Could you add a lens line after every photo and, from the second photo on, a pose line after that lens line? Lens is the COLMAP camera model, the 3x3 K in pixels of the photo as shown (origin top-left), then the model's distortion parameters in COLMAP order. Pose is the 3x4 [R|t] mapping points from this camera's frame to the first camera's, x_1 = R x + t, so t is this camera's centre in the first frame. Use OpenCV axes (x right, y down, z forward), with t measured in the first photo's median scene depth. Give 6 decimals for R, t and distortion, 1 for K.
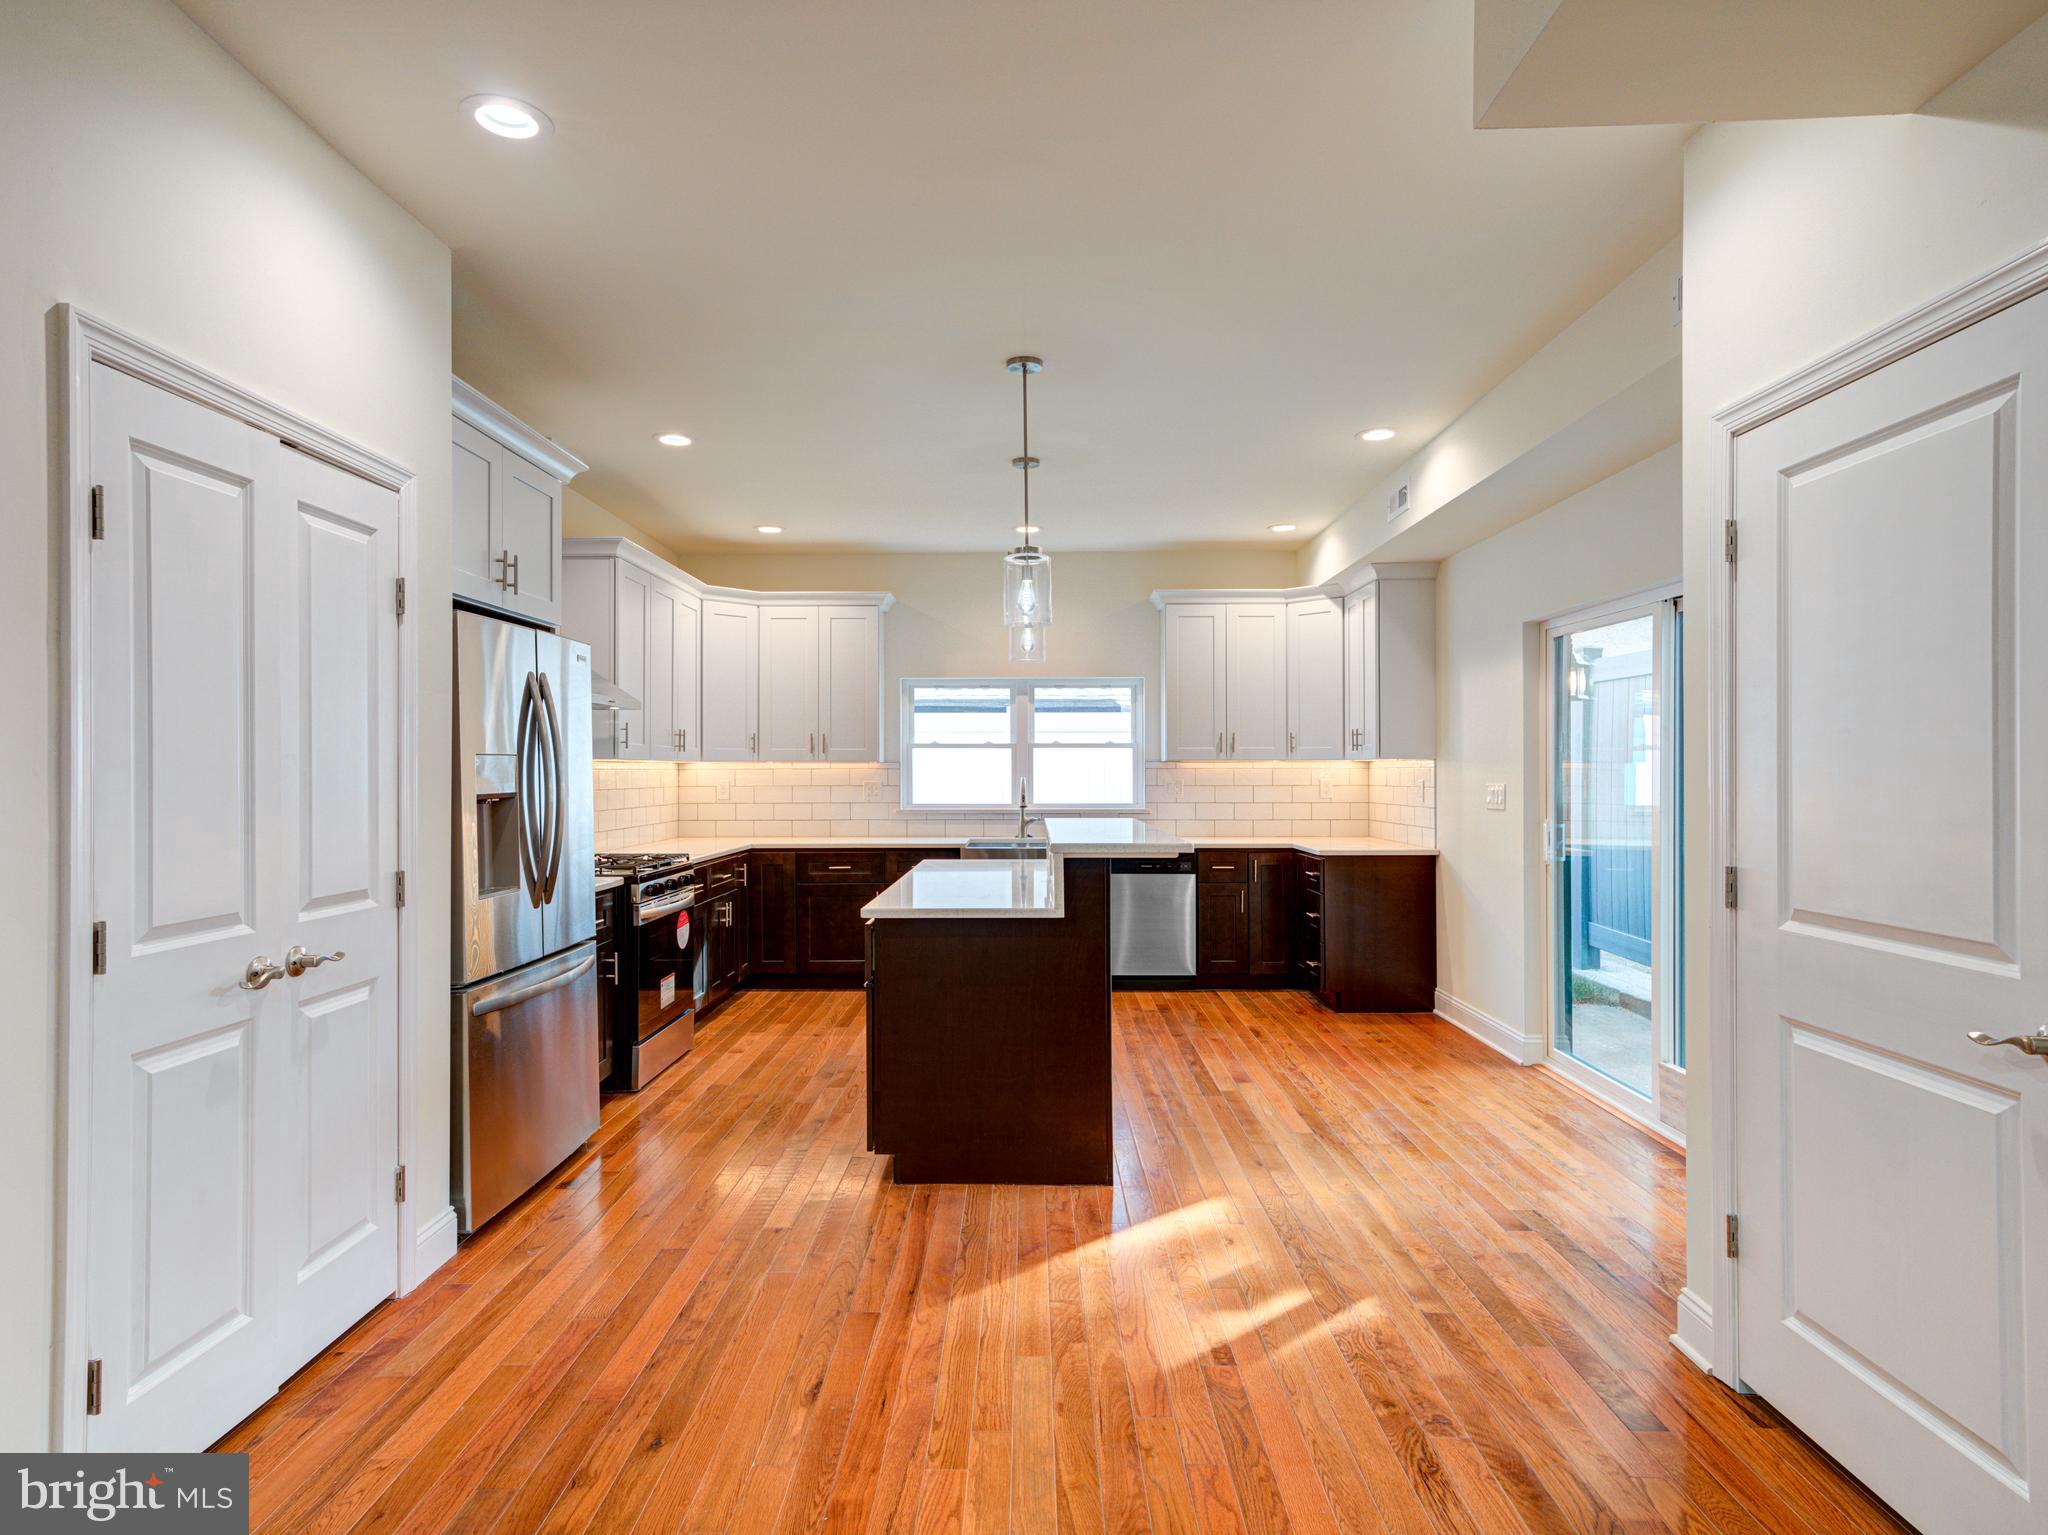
lens RADIAL K [[1129.2, 0, 1016.8], [0, 1129.2, 765.4], [0, 0, 1]] dist [0.004069, 0.013820]
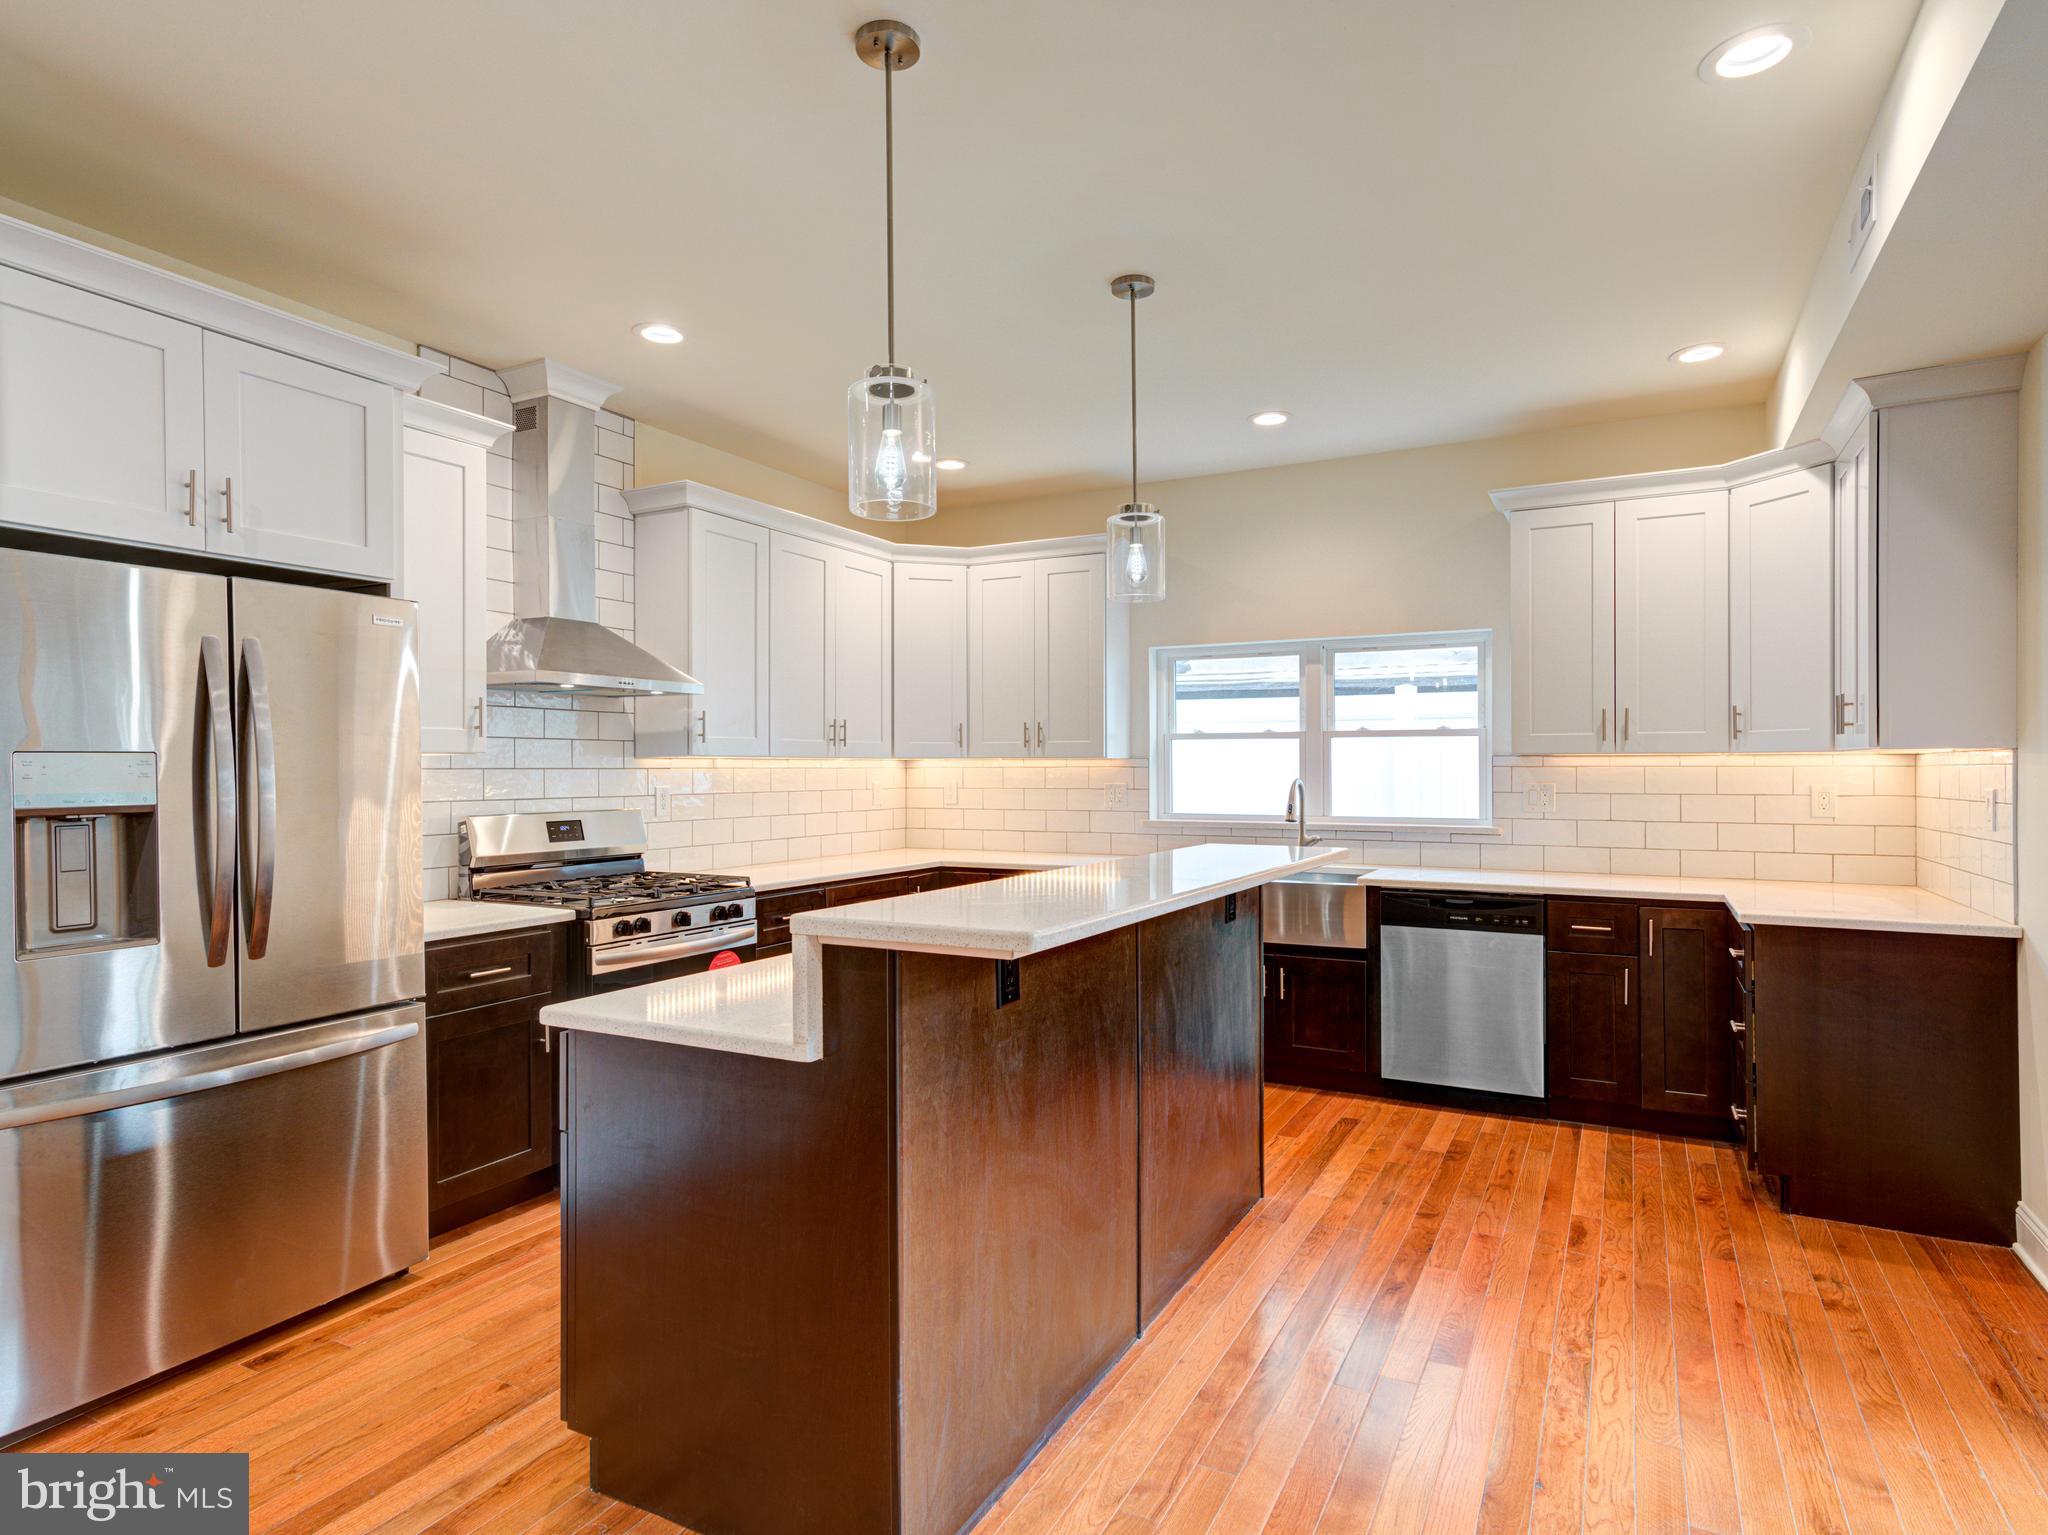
lens RADIAL K [[1129.2, 0, 1041.4], [0, 1129.2, 768.8], [0, 0, 1]] dist [0.004069, 0.013820]
pose [[0.892037, 0.000627, -0.451962, 0.213663], [0.003003, 0.999969, 0.007313, -0.001785], [0.451952, -0.007881, 0.892007, 0.348574]]
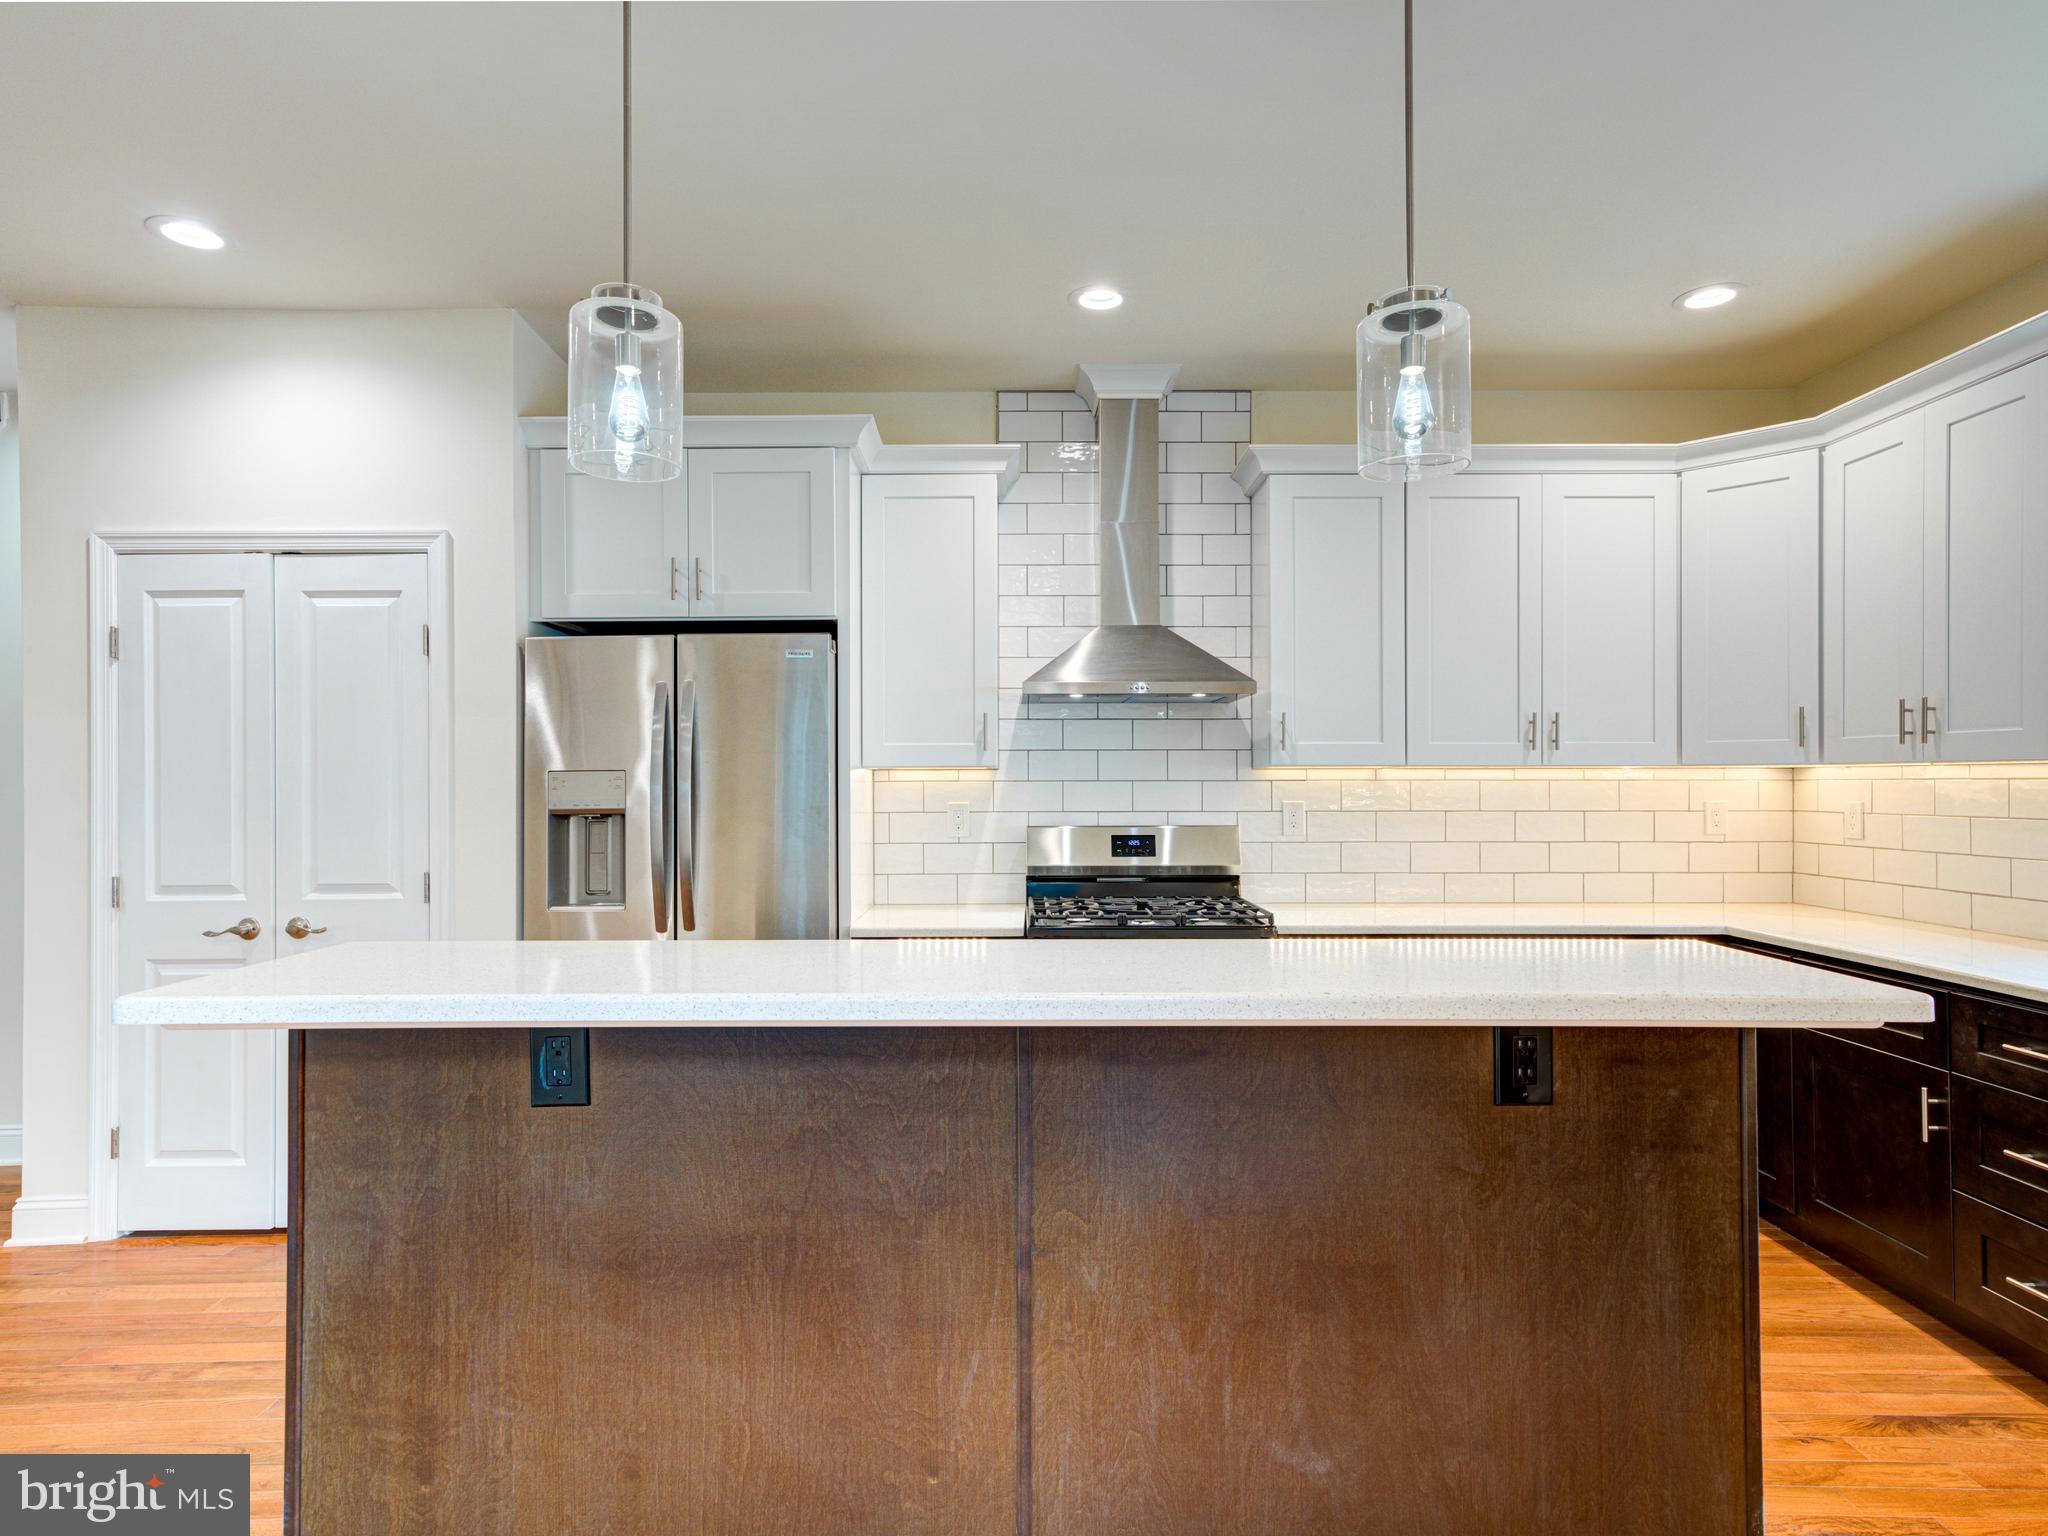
lens RADIAL K [[1129.2, 0, 1032.1], [0, 1129.2, 783.7], [0, 0, 1]] dist [0.004069, 0.013820]
pose [[0.015211, 0.004267, -0.999875, 0.302746], [0.009237, 0.999948, 0.004408, 0.000274], [0.999842, -0.009303, 0.015171, 0.752385]]
